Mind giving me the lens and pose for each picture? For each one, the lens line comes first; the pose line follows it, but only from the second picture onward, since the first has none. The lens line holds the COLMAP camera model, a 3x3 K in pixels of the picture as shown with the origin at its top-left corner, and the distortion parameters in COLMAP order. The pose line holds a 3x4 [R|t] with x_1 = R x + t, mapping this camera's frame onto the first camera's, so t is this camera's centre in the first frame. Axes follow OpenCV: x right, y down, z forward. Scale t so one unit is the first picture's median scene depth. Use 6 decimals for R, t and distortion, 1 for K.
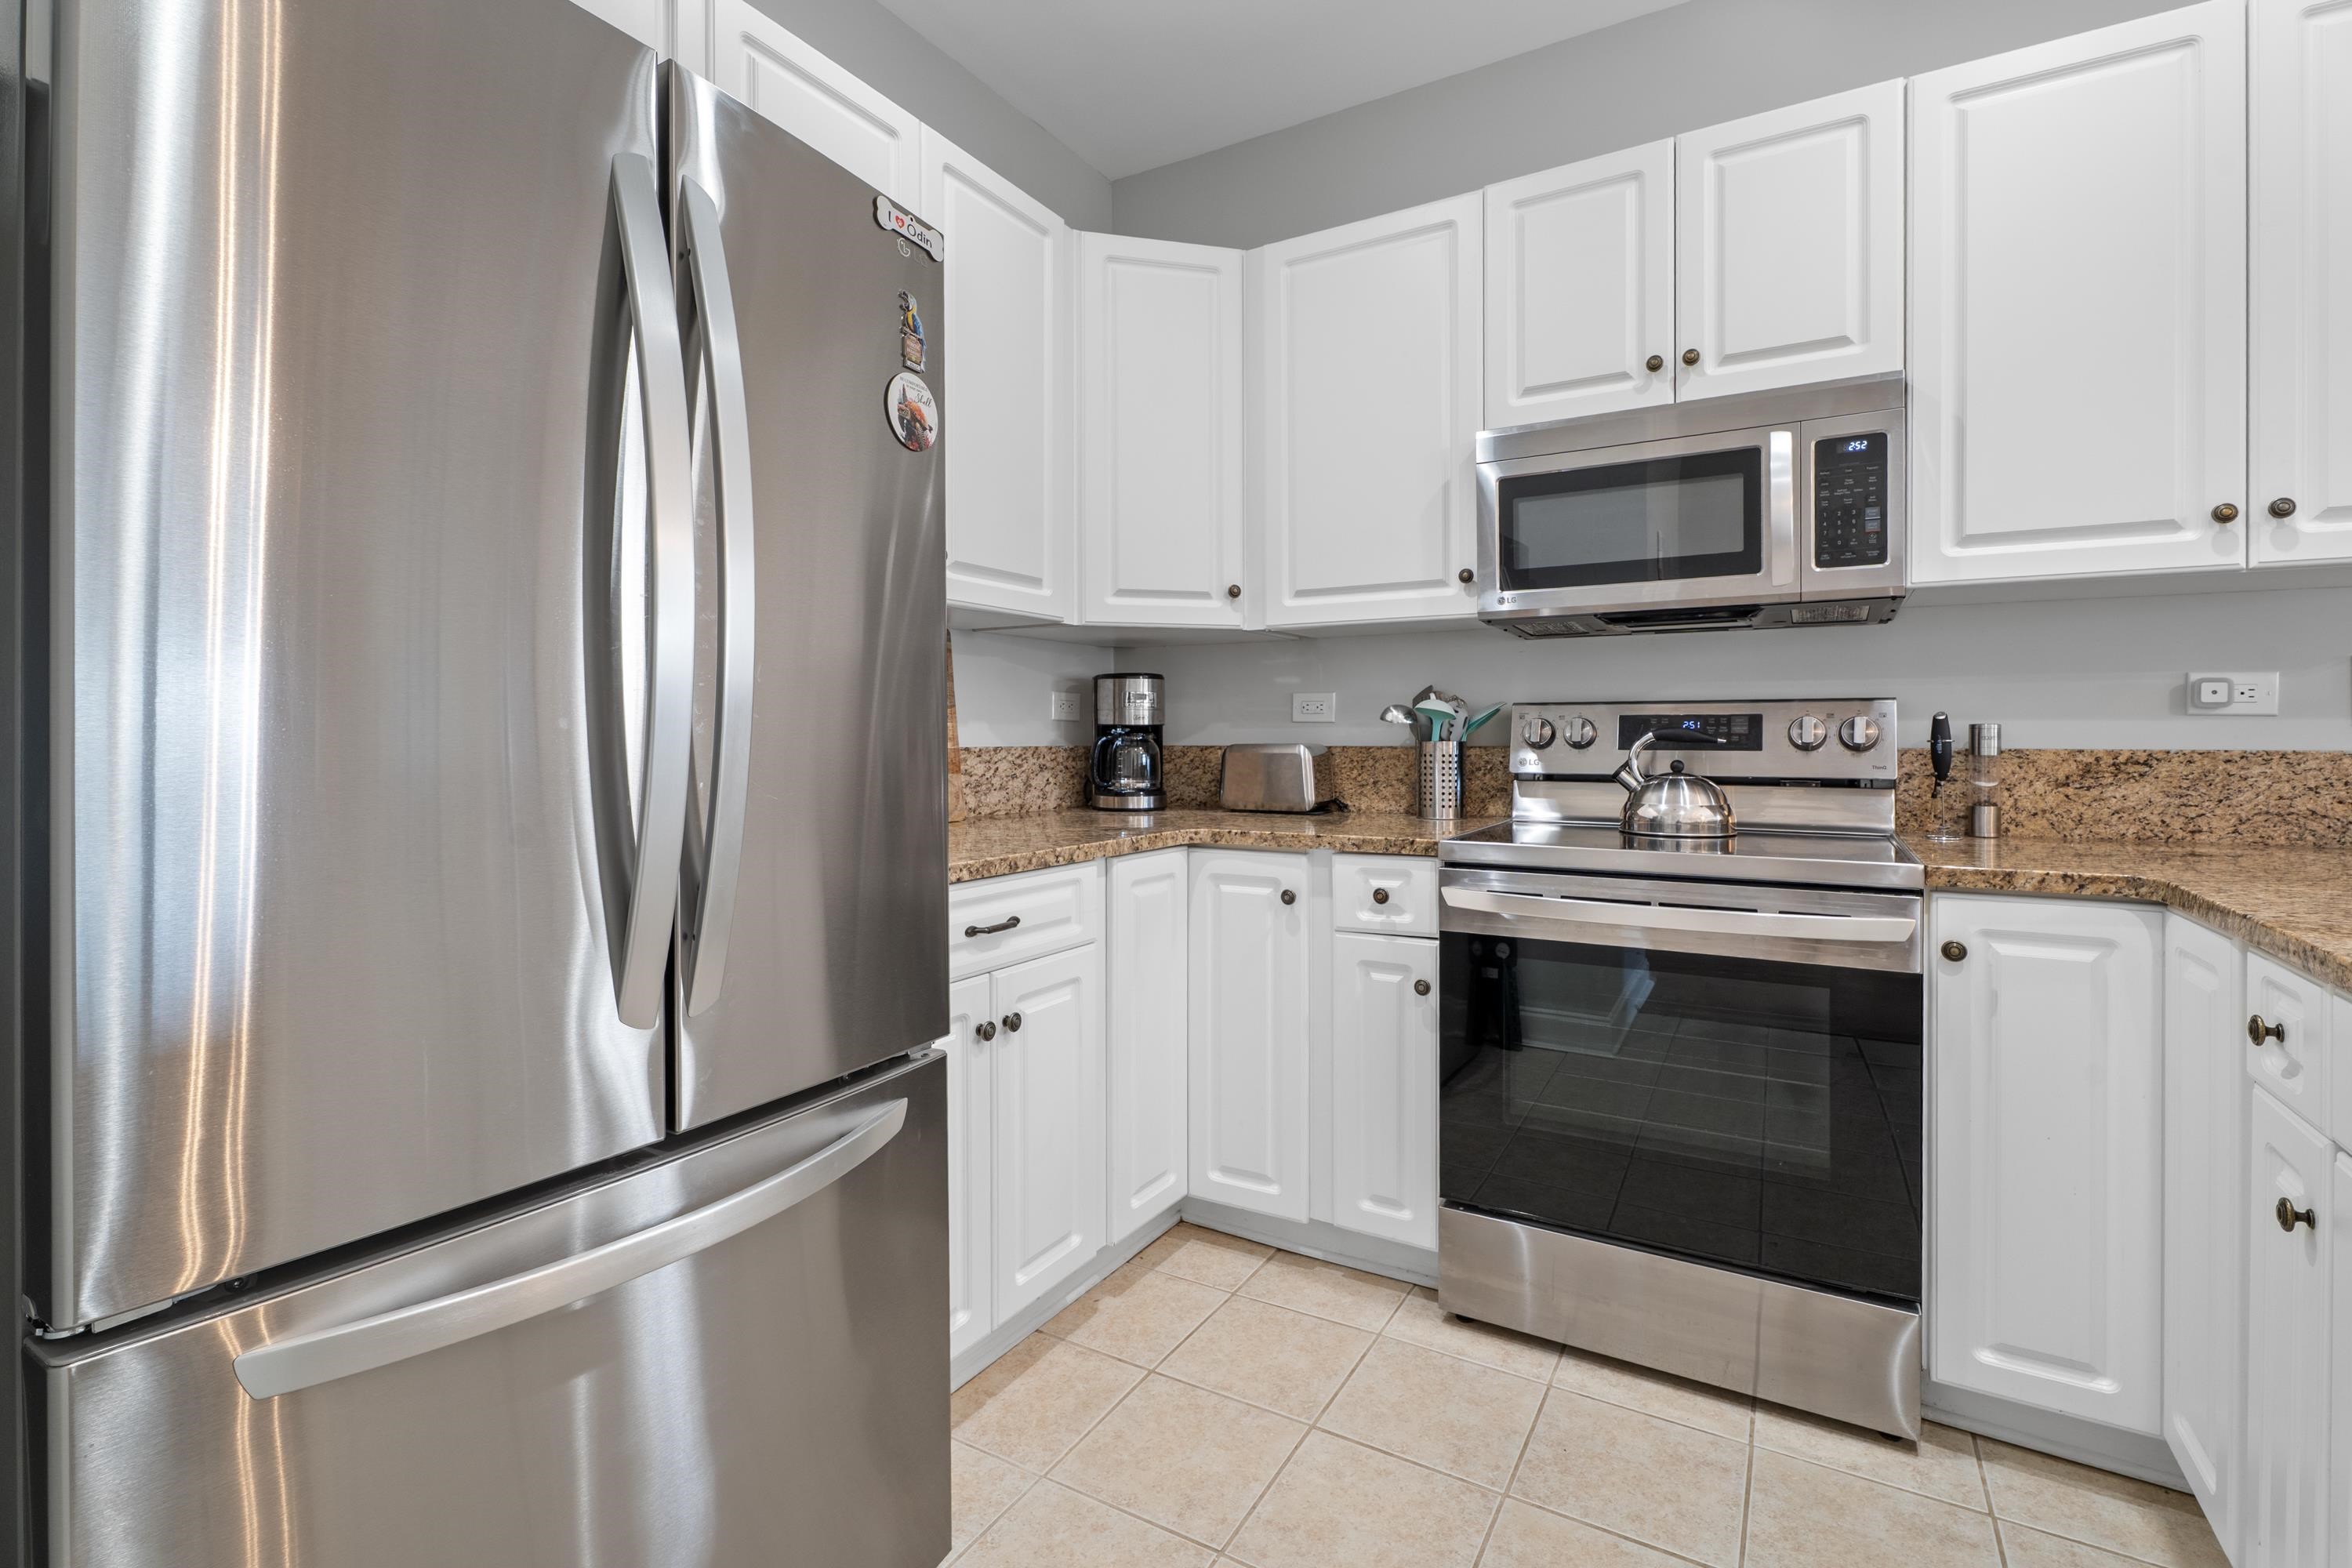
lens RADIAL K [[1079.5, 0, 1192.4], [0, 1079.5, 743.2], [0, 0, 1]] dist [0.001165, -0.000596]
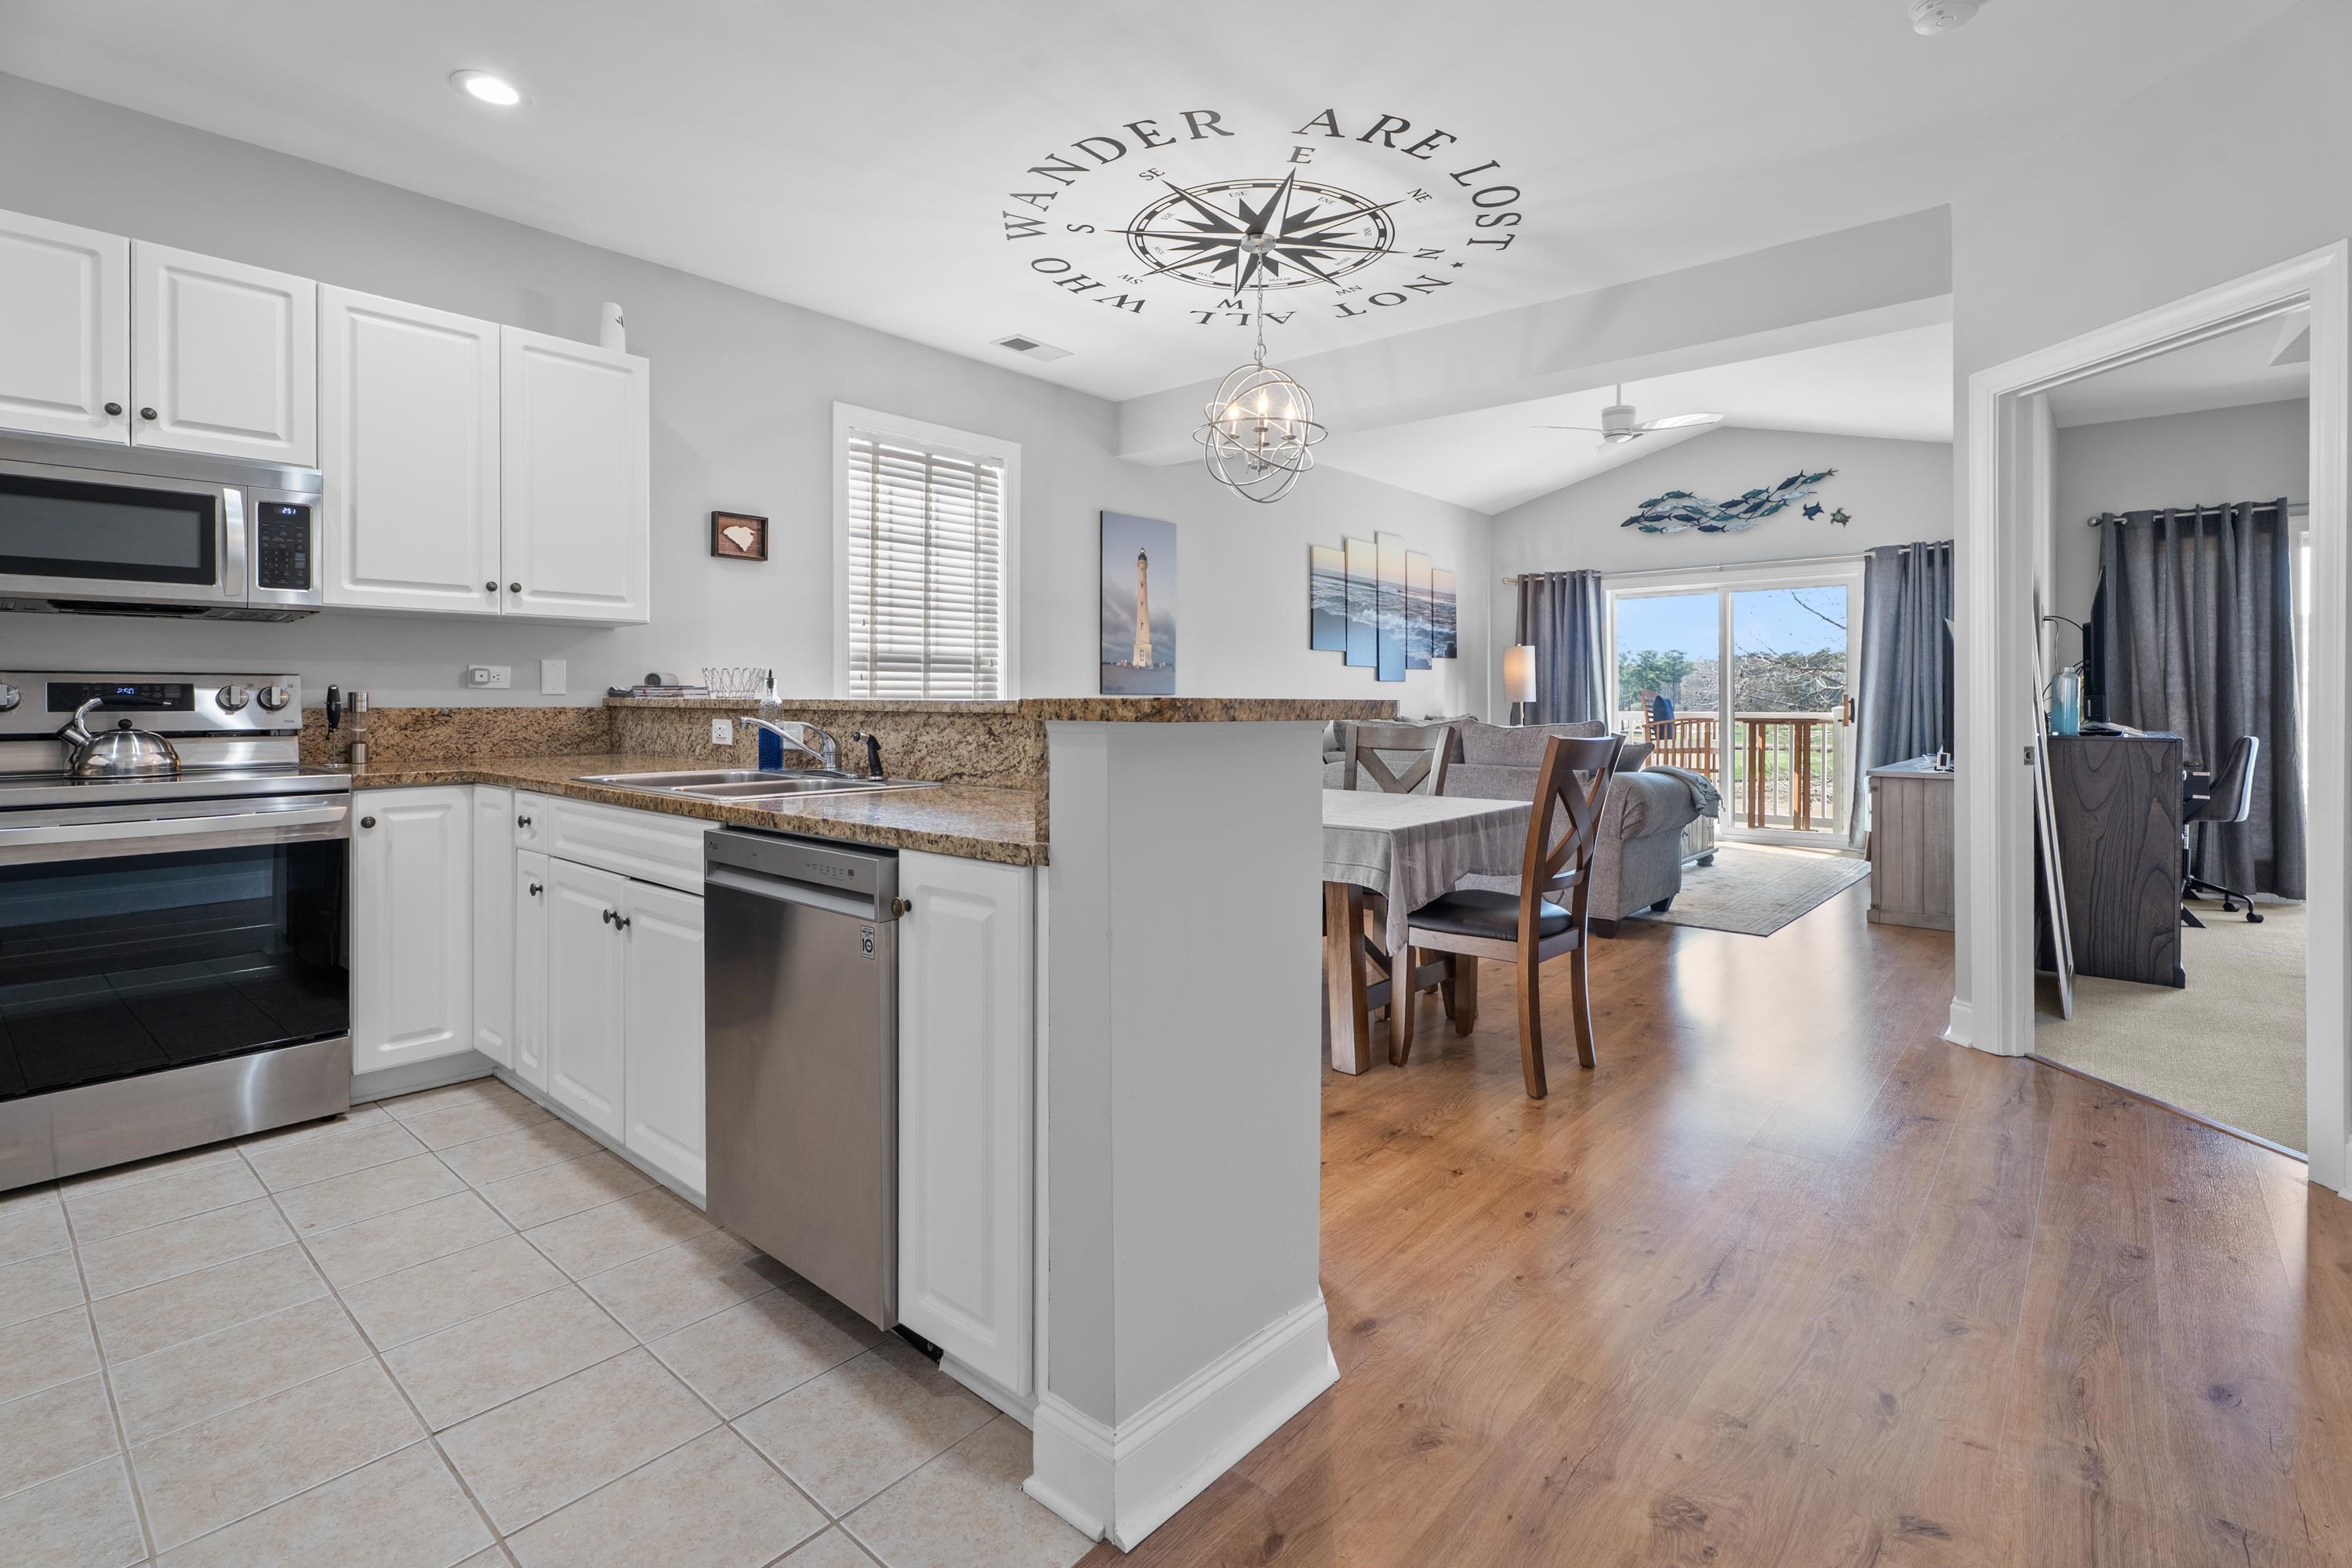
lens RADIAL K [[1076.6, 0, 1187.7], [0, 1076.6, 692.0], [0, 0, 1]] dist [0.000227, -0.000166]
pose [[0.184635, 0.005840, 0.982790, -0.601857], [0.007626, 0.999944, -0.007375, 0.002786], [-0.982778, 0.008856, 0.184580, -0.495456]]
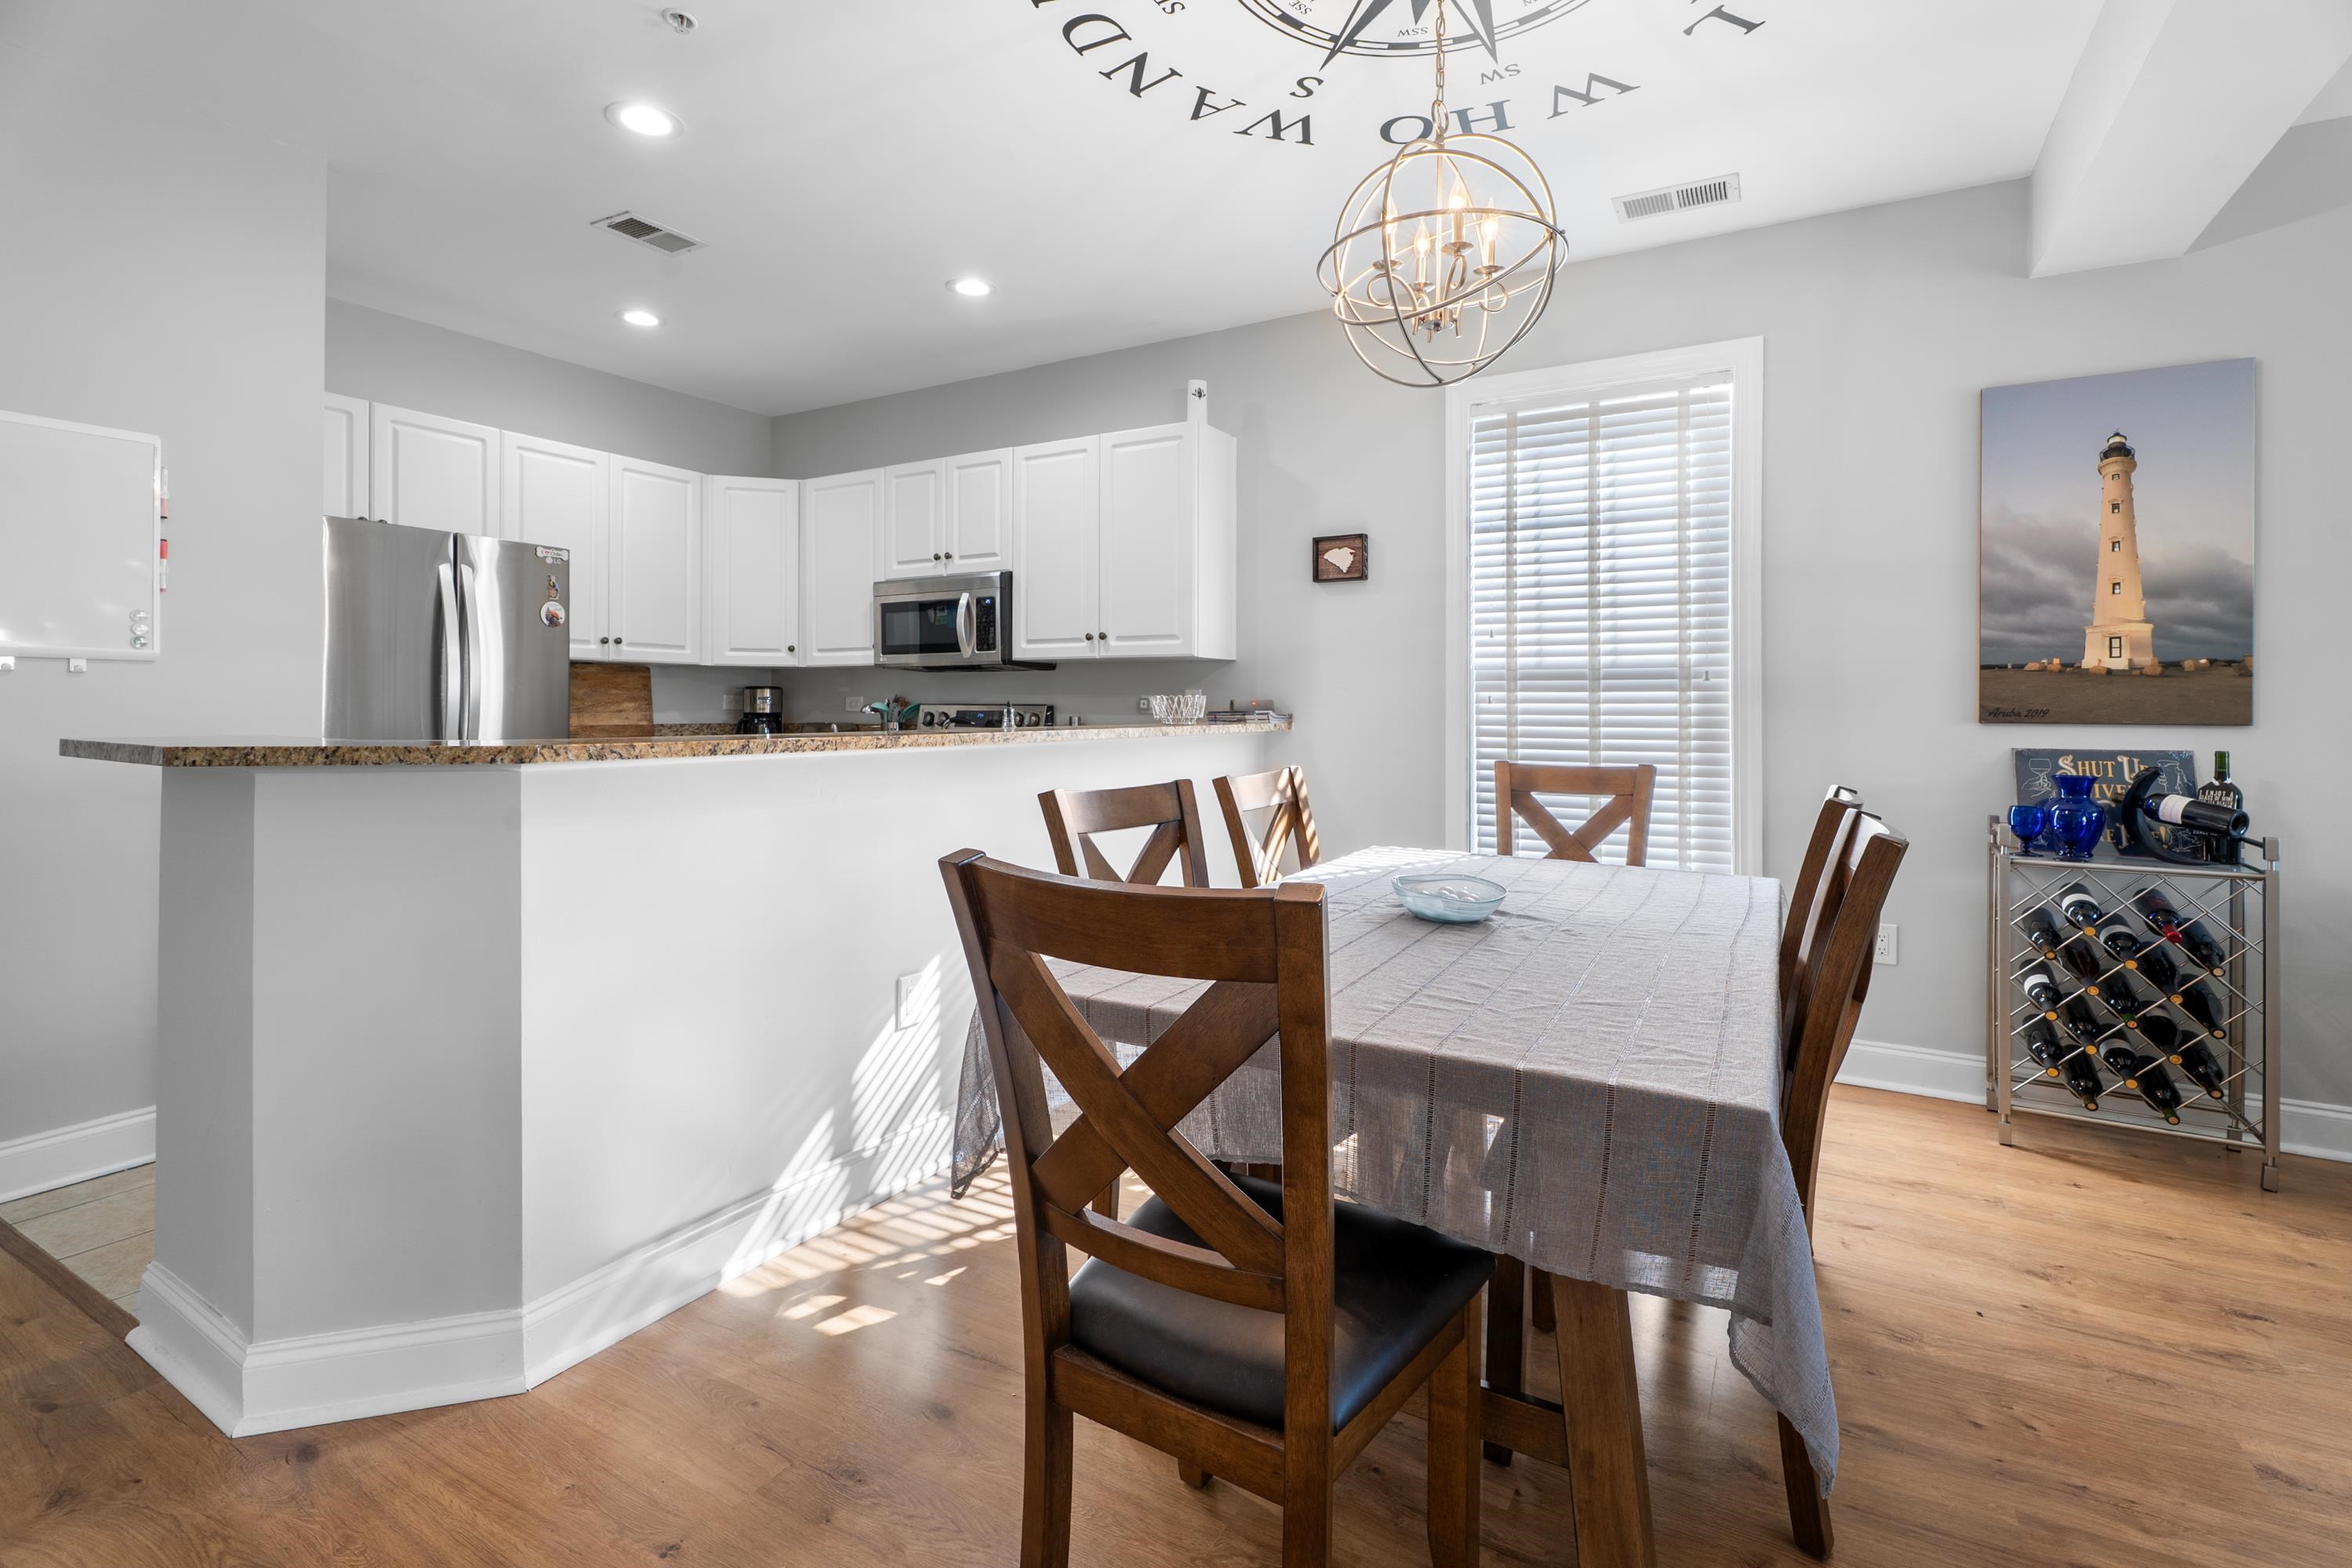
lens RADIAL K [[1076.6, 0, 1187.7], [0, 1076.6, 692.0], [0, 0, 1]] dist [0.000227, -0.000166]
pose [[0.999985, 0.002866, 0.004761, 0.965813], [-0.002769, 0.999793, -0.020141, -0.024546], [-0.004818, 0.020128, 0.999786, -1.287643]]
